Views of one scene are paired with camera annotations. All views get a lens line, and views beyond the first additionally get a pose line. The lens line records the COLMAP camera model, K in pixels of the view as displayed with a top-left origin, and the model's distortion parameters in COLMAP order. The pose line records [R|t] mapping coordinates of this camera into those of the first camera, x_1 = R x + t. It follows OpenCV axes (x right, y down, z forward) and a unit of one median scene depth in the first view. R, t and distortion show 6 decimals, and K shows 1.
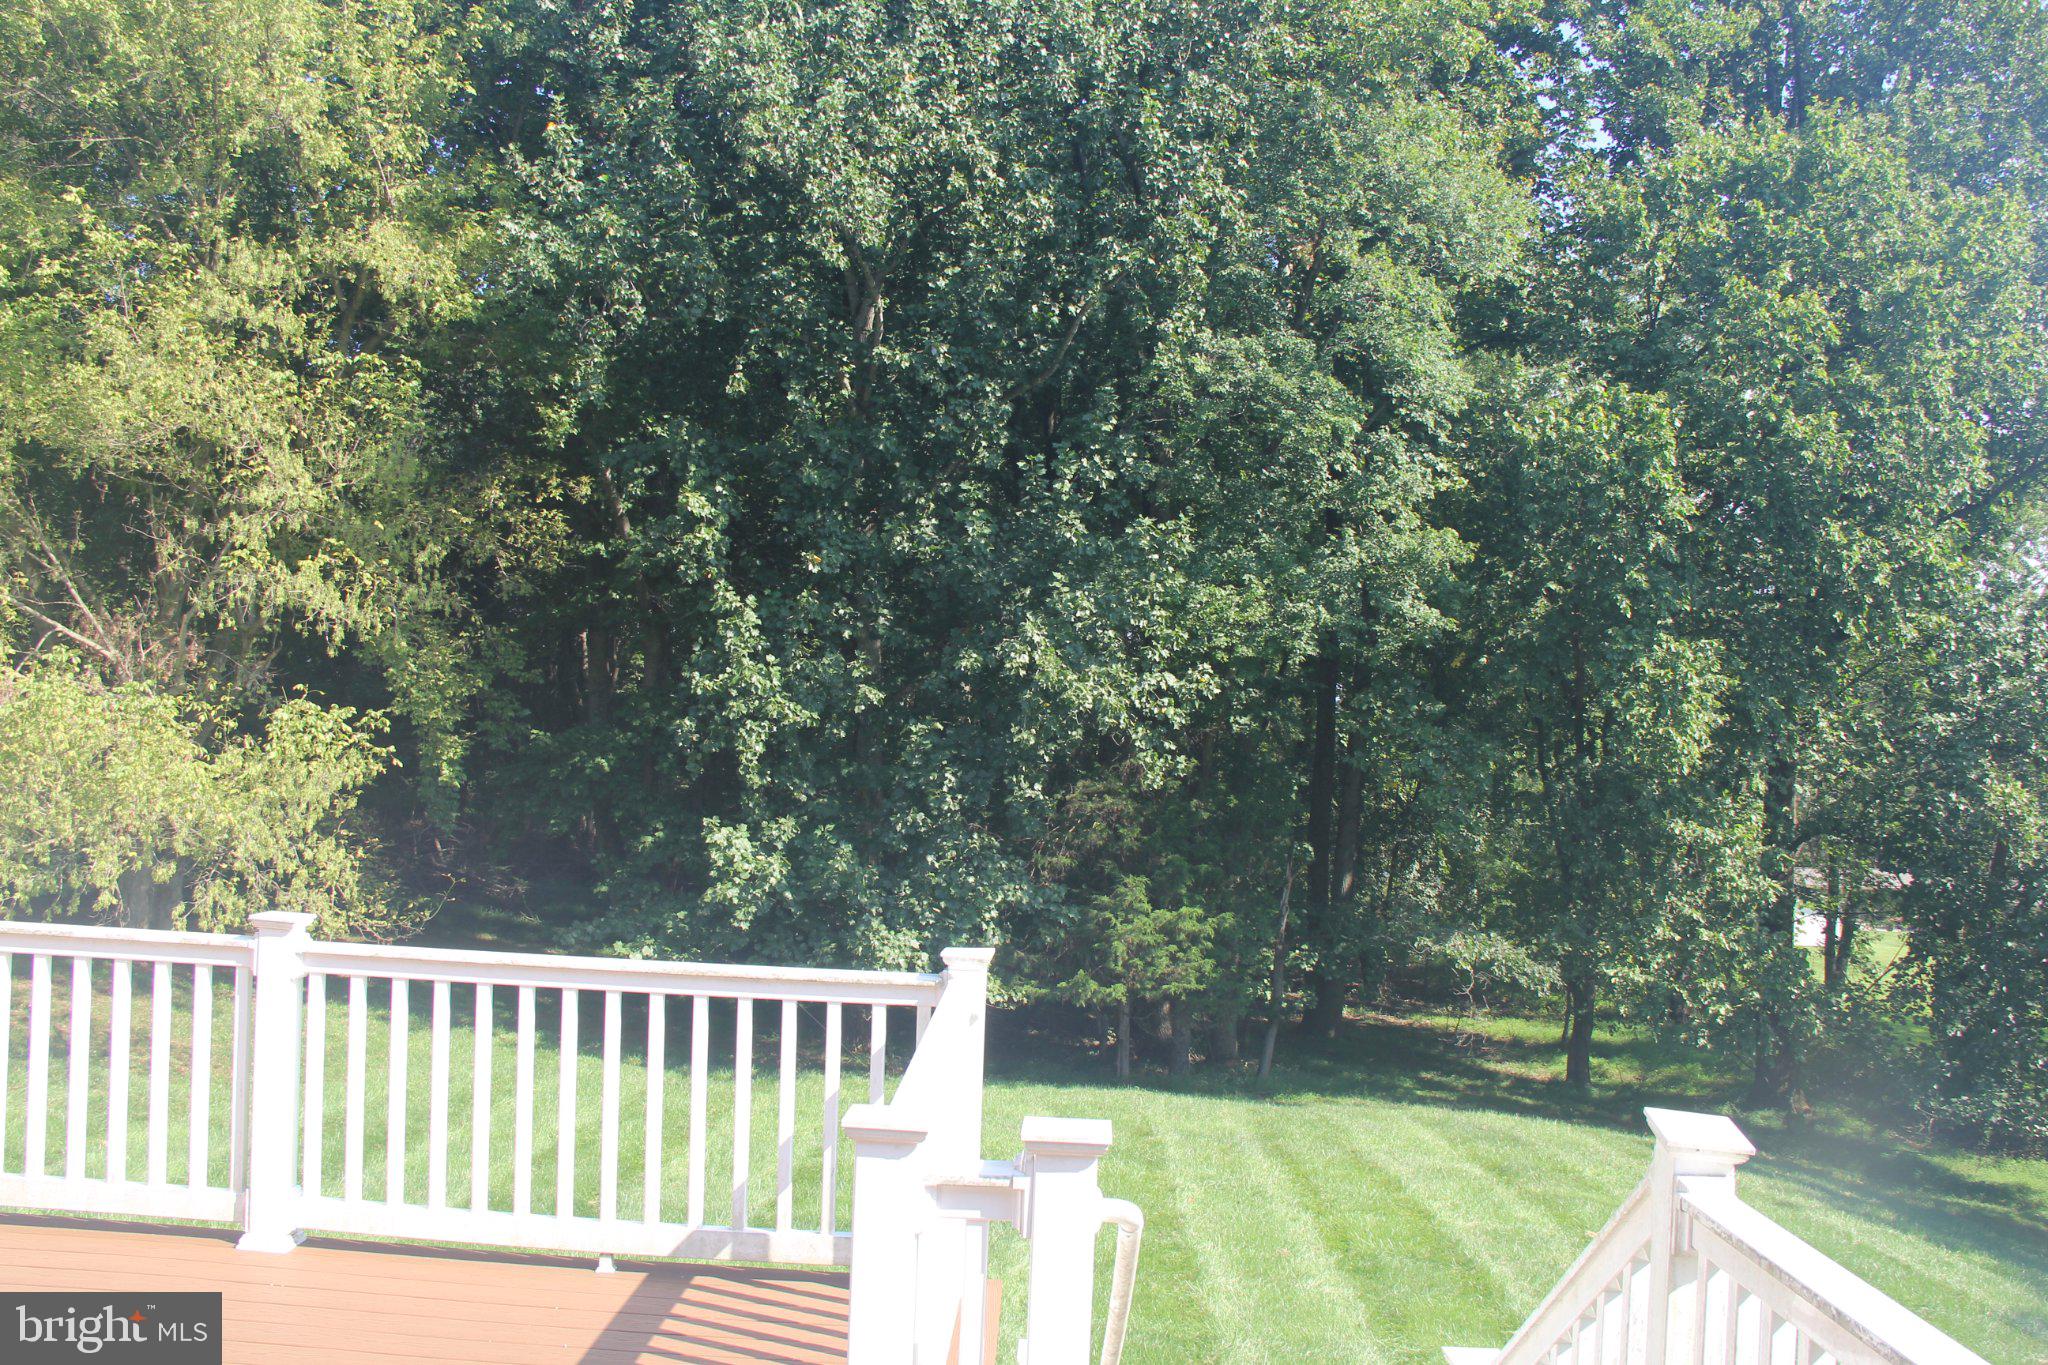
lens RADIAL K [[1707.5, 0, 1042.0], [0, 1707.5, 651.4], [0, 0, 1]] dist [-0.177709, 0.149688]
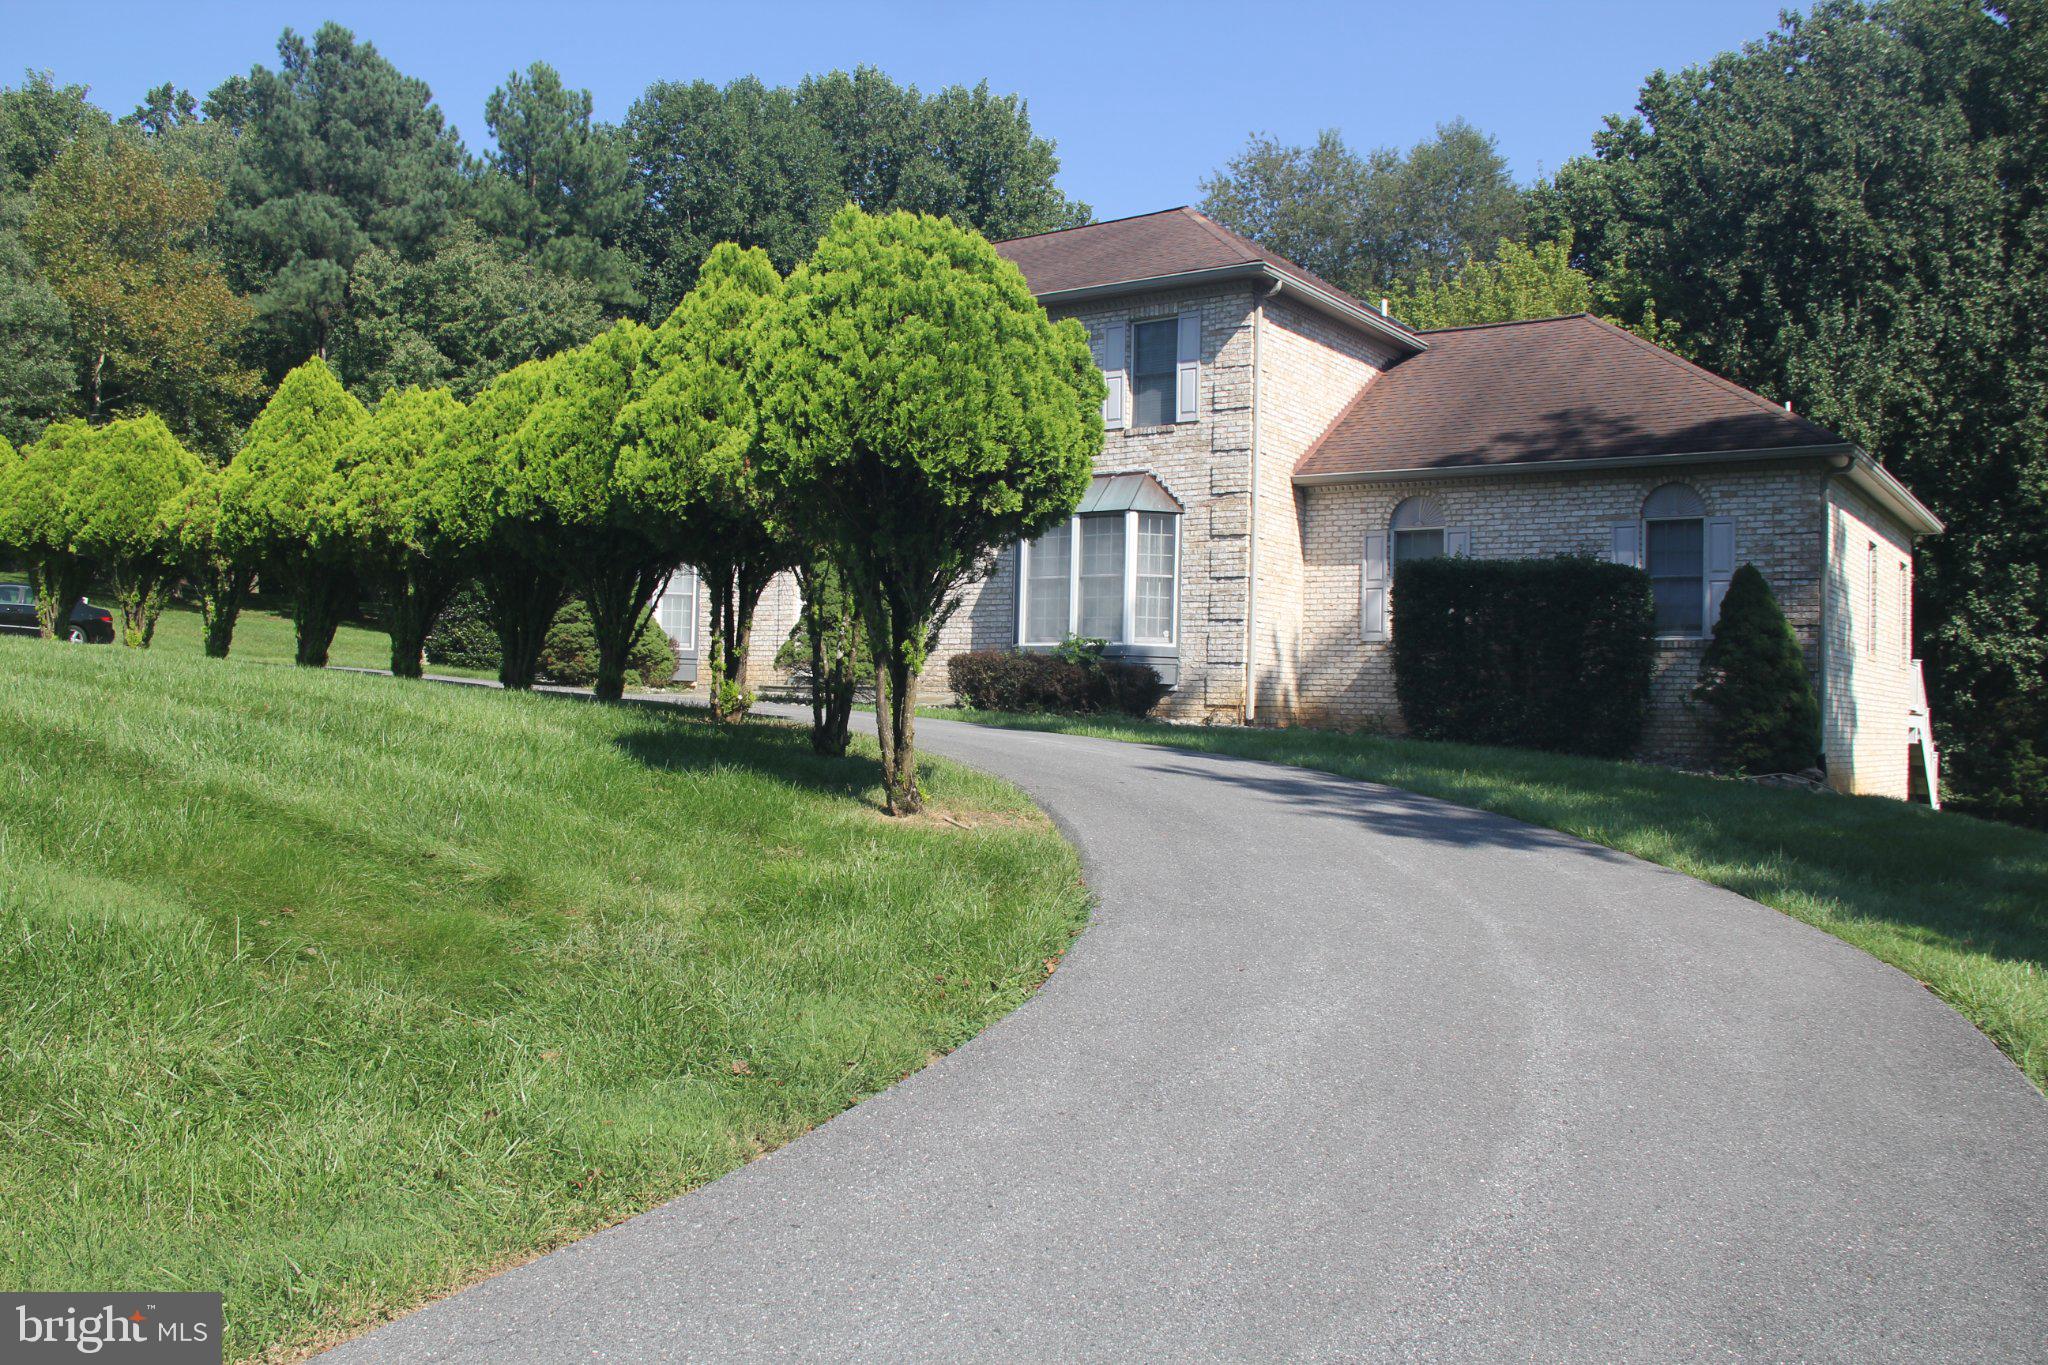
lens RADIAL K [[1707.5, 0, 1004.3], [0, 1707.5, 690.2], [0, 0, 1]] dist [-0.177709, 0.149688]
pose [[0.827595, -0.015509, -0.561111, 0.151626], [0.038607, 0.998824, 0.029335, -0.029295], [0.559996, -0.045941, 0.827220, -1.364915]]
